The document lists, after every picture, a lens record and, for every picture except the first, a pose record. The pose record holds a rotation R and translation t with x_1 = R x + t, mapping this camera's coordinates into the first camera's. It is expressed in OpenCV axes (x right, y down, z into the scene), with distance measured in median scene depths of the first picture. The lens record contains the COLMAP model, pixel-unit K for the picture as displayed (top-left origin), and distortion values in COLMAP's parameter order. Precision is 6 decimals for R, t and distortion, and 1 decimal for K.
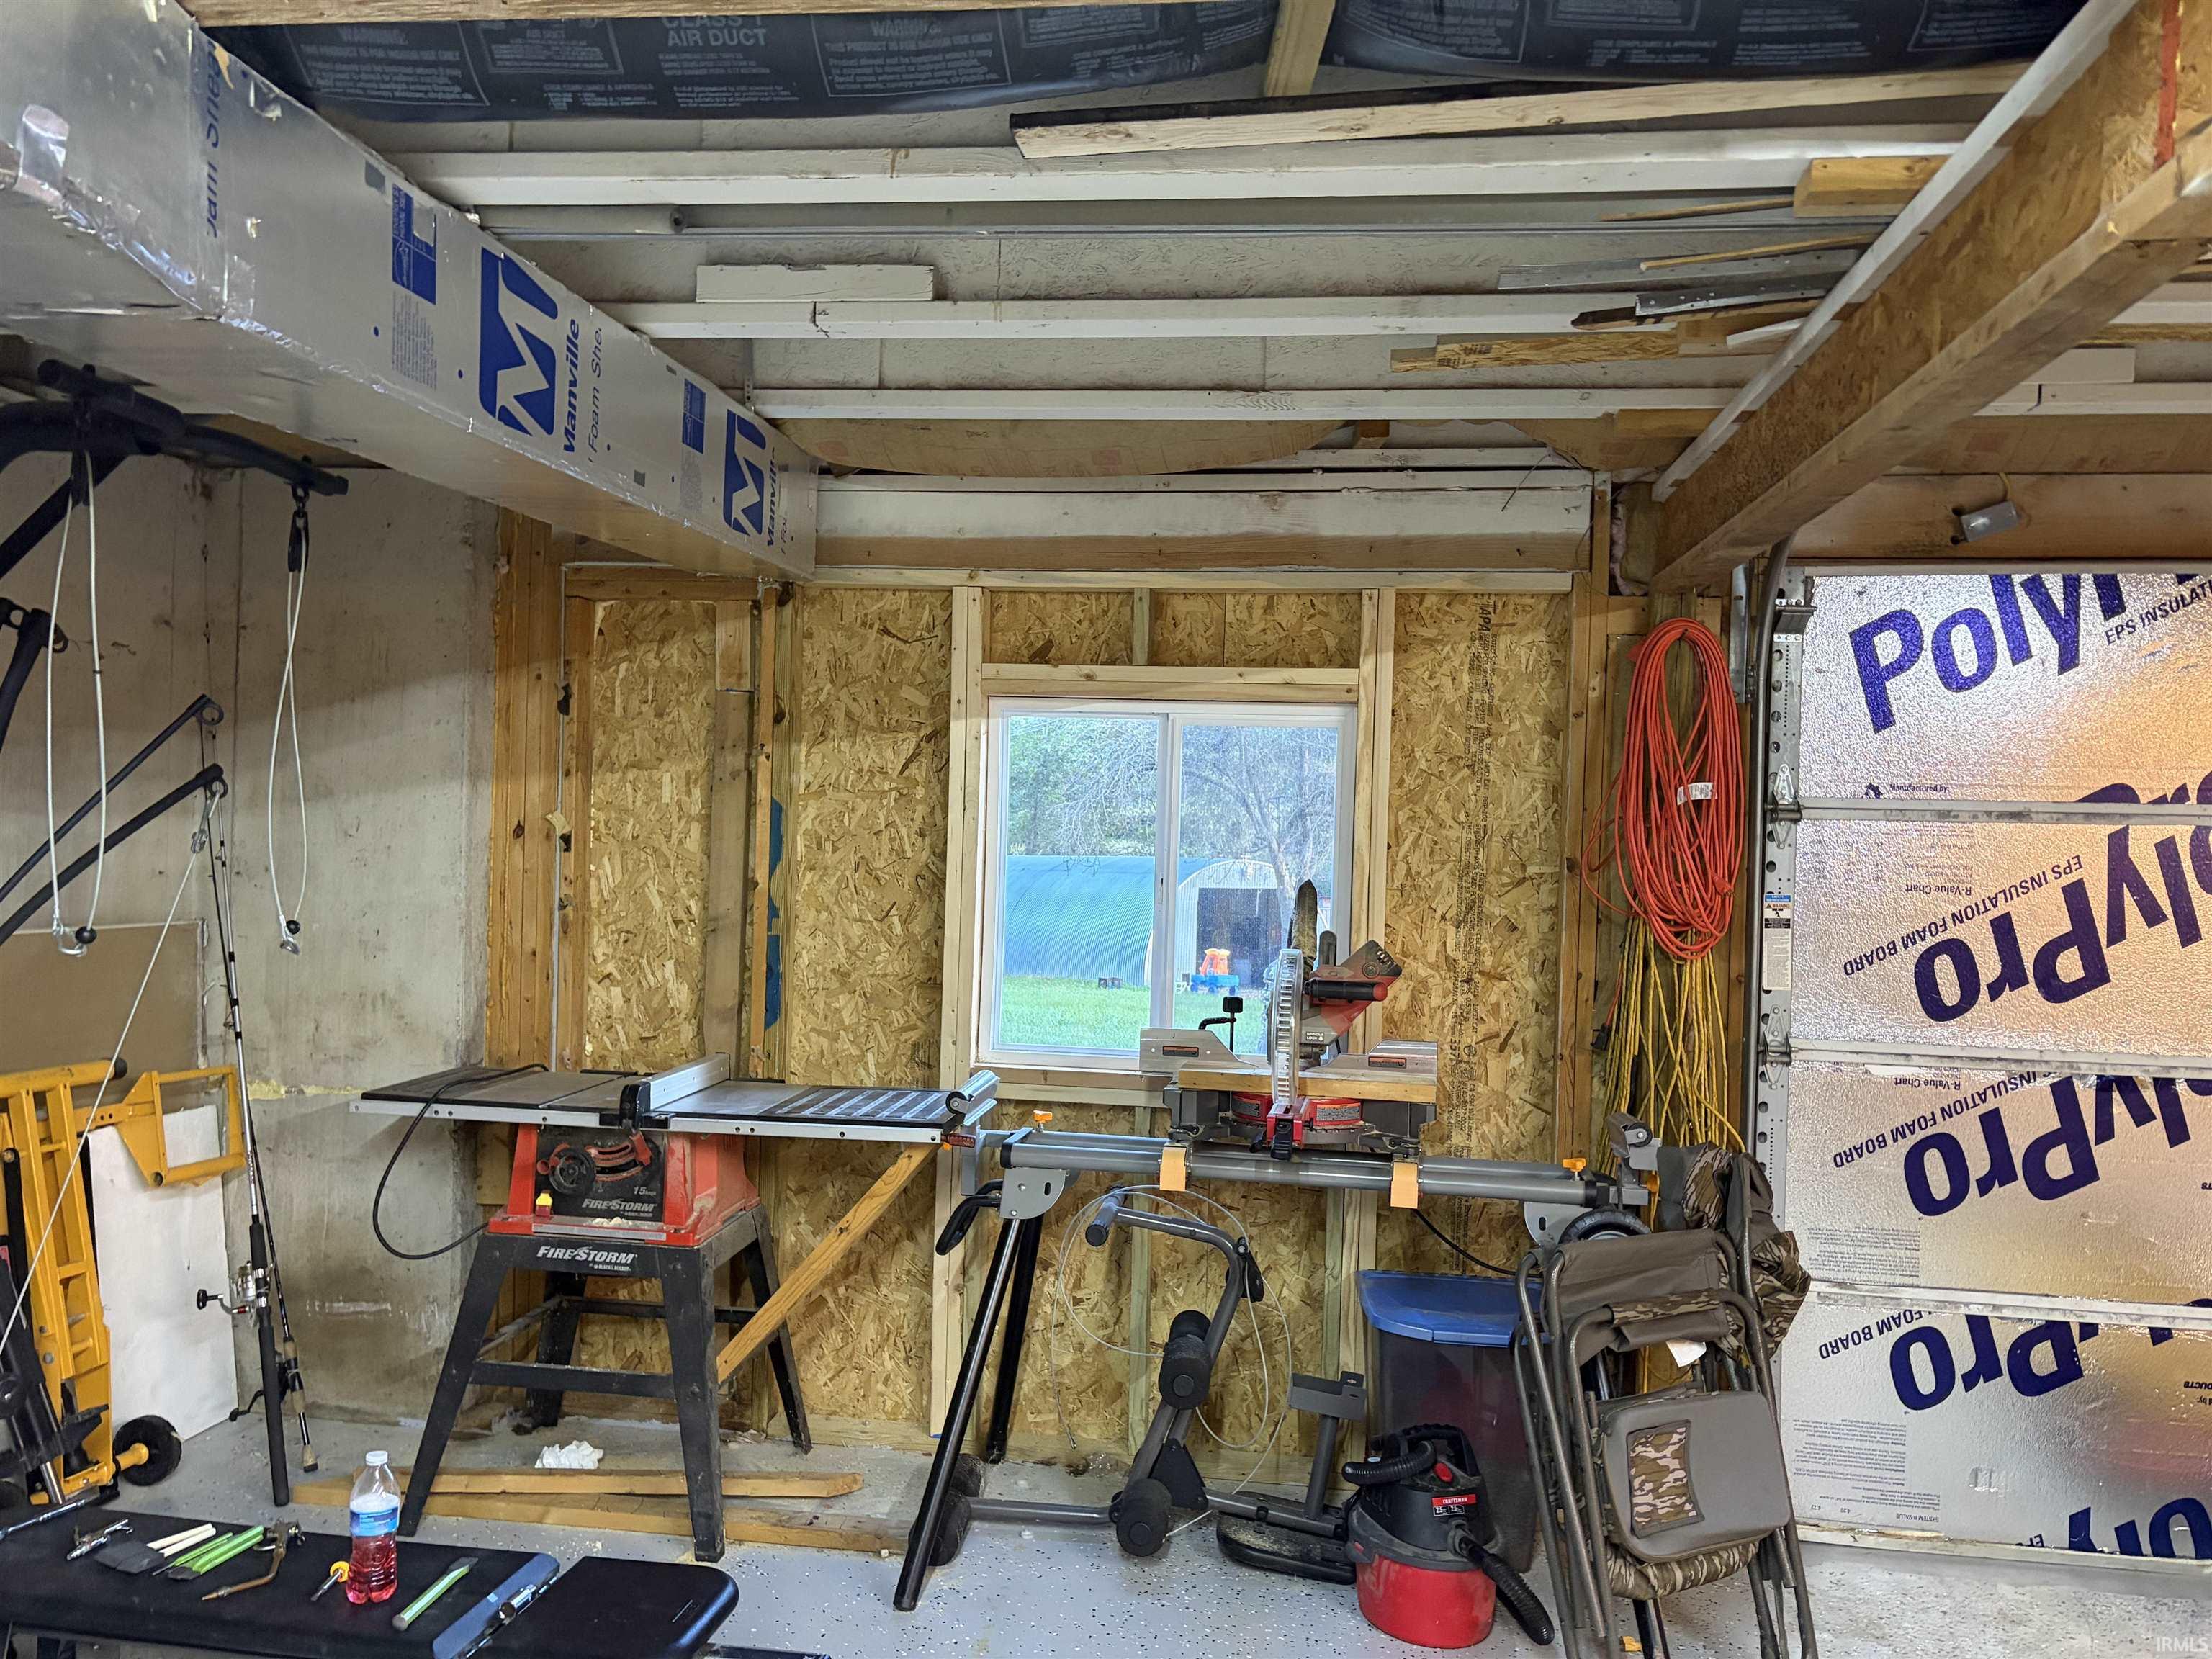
lens RADIAL K [[1747.4, 0, 1106.0], [0, 1747.4, 829.5], [0, 0, 1]] dist [0.069124, -0.126040]
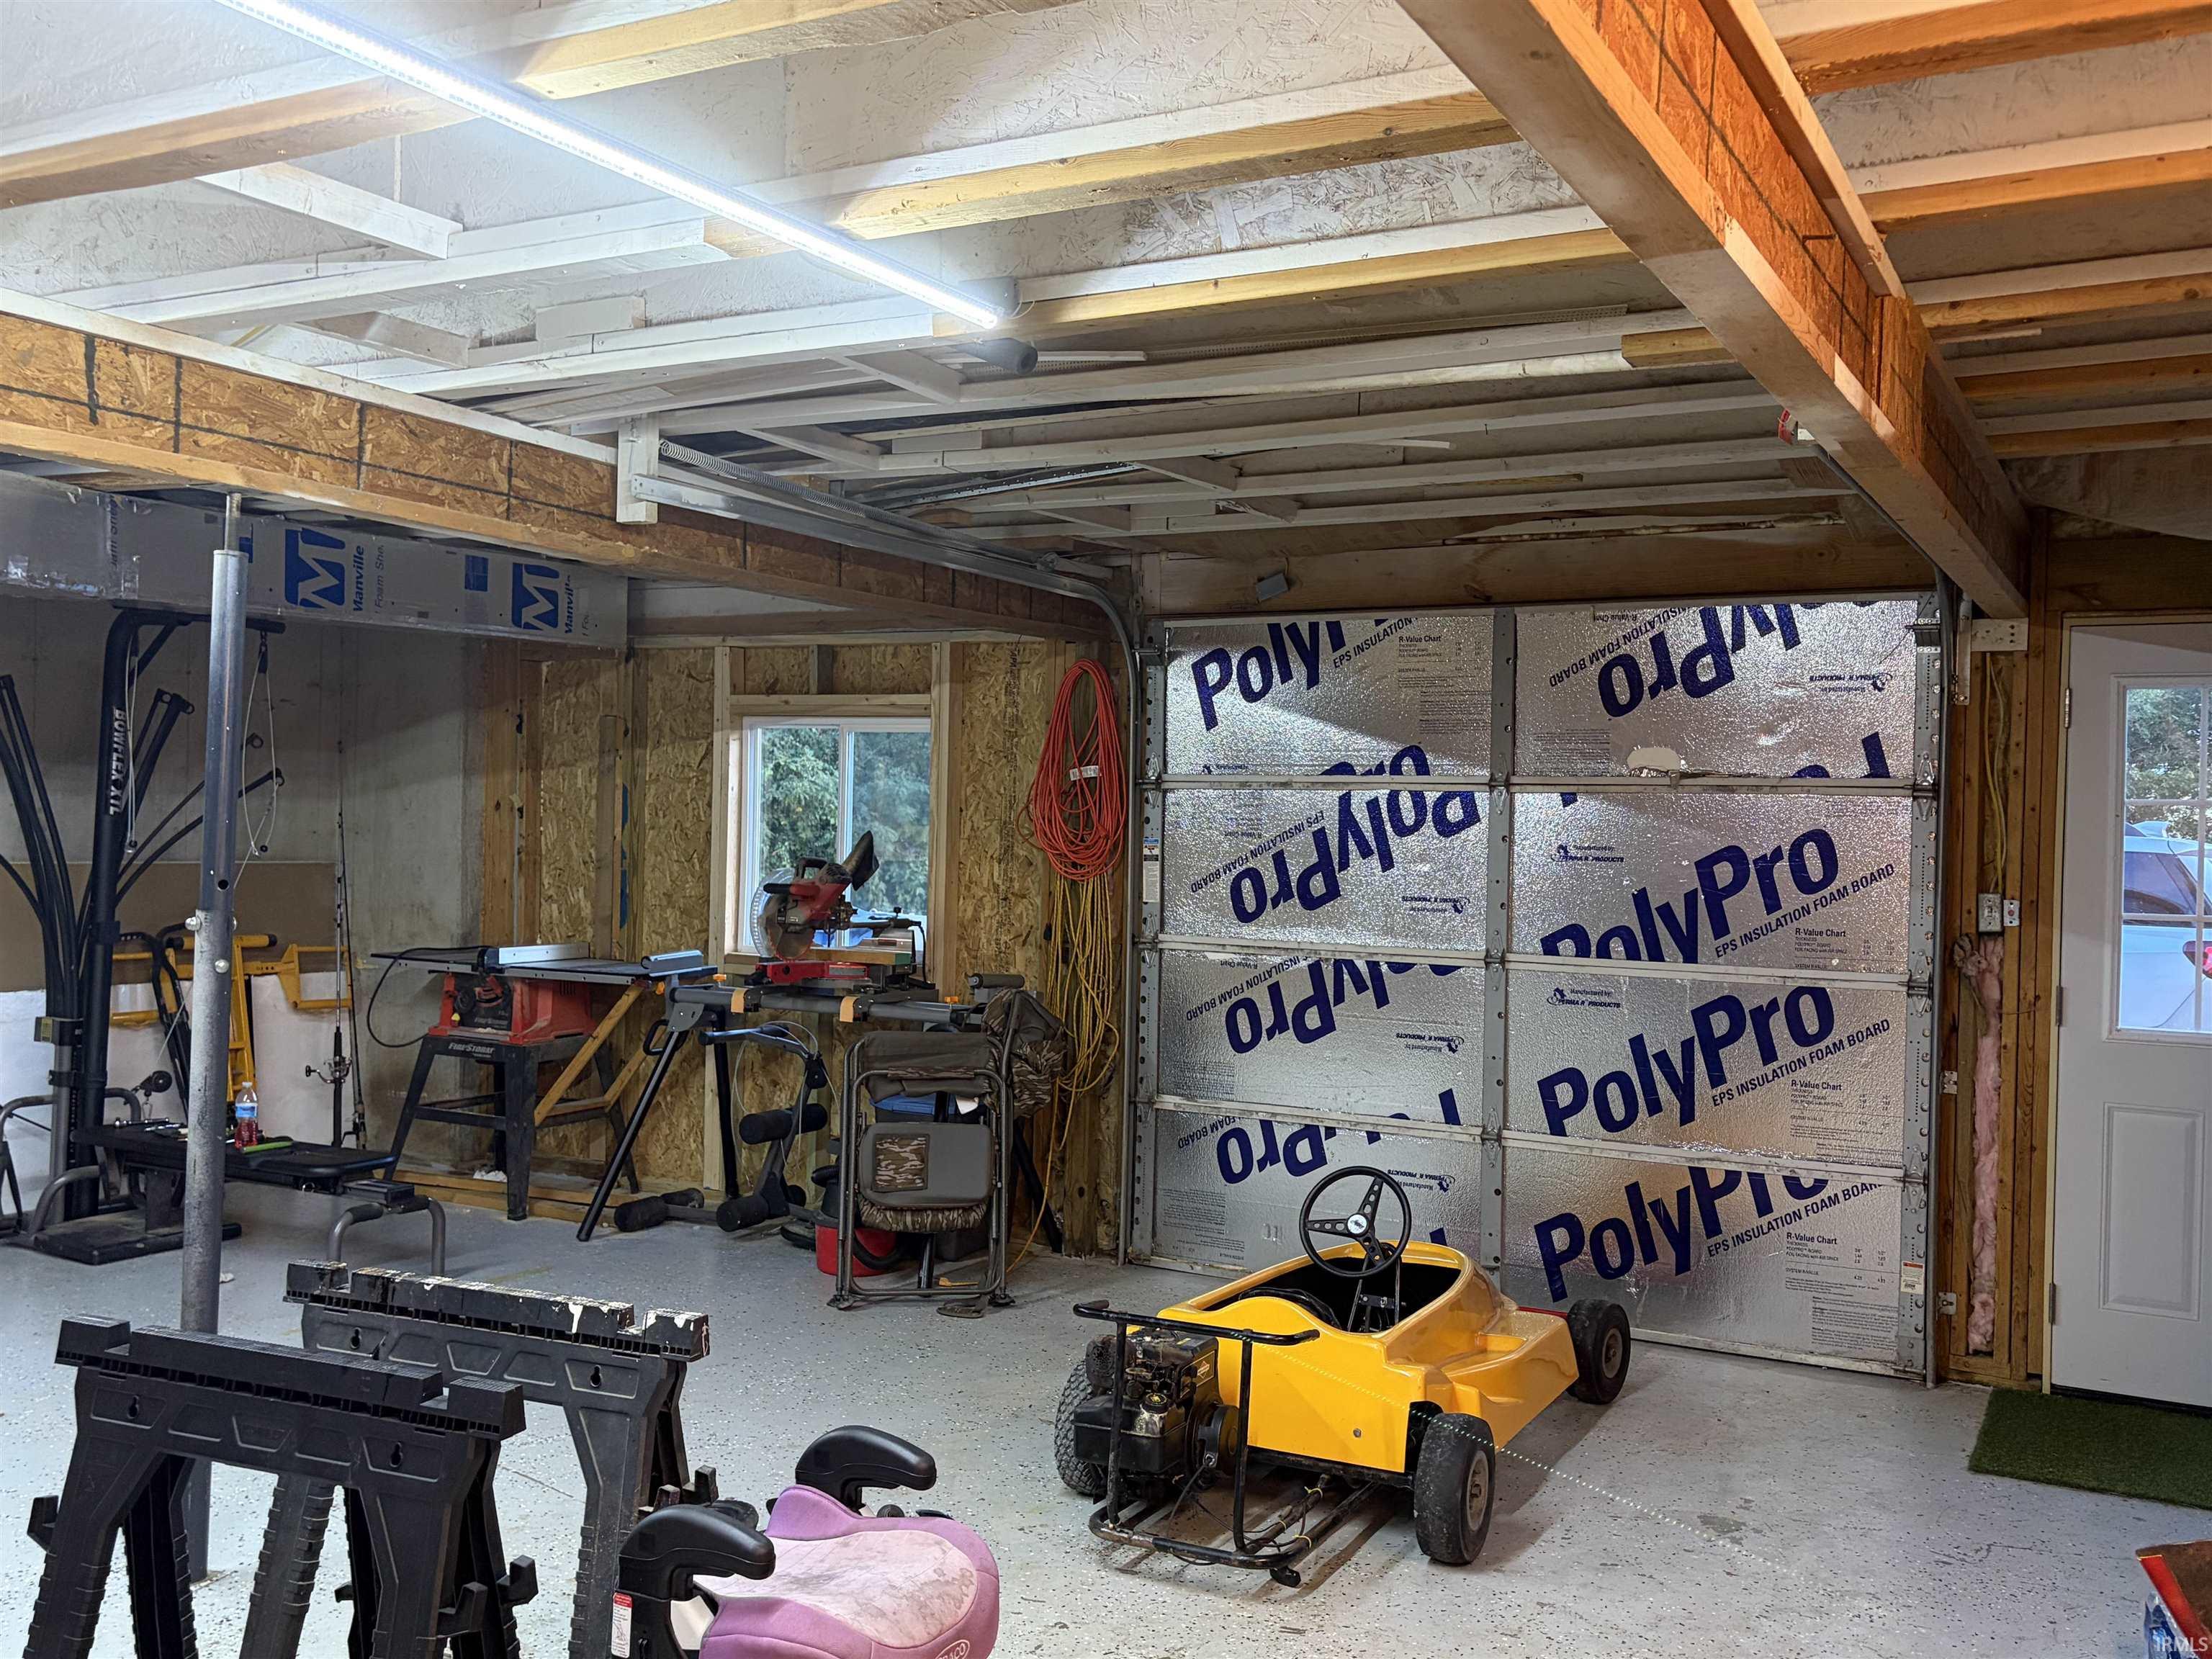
lens RADIAL K [[2033.7, 0, 1106.0], [0, 2033.7, 829.5], [0, 0, 1]] dist [0.121762, -0.523382]
pose [[0.941534, -0.003823, -0.336896, 0.882966], [0.002292, 0.999985, -0.004941, 0.035491], [0.336910, 0.003880, 0.941529, -0.621555]]
